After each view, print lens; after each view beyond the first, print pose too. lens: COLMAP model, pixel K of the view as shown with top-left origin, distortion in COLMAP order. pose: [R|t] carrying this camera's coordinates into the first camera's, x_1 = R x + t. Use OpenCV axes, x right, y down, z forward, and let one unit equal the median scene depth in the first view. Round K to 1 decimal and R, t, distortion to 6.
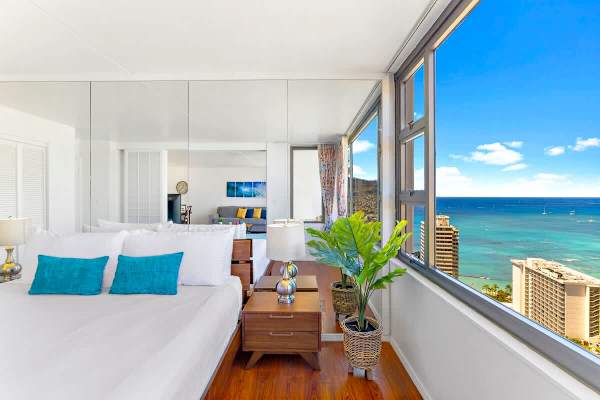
lens RADIAL K [[275.1, 0, 297.7], [0, 275.1, 196.9], [0, 0, 1]] dist [0.010638, 0.000024]
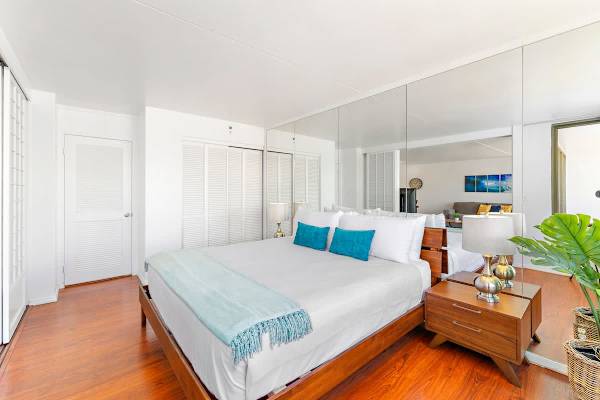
lens RADIAL K [[255.3, 0, 291.6], [0, 255.3, 193.8], [0, 0, 1]] dist [0.000314, -0.000142]
pose [[0.656261, 0.009144, -0.754479, 0.097433], [-0.004204, 0.999955, 0.008463, 0.010442], [0.754522, -0.002382, 0.656270, -0.025989]]
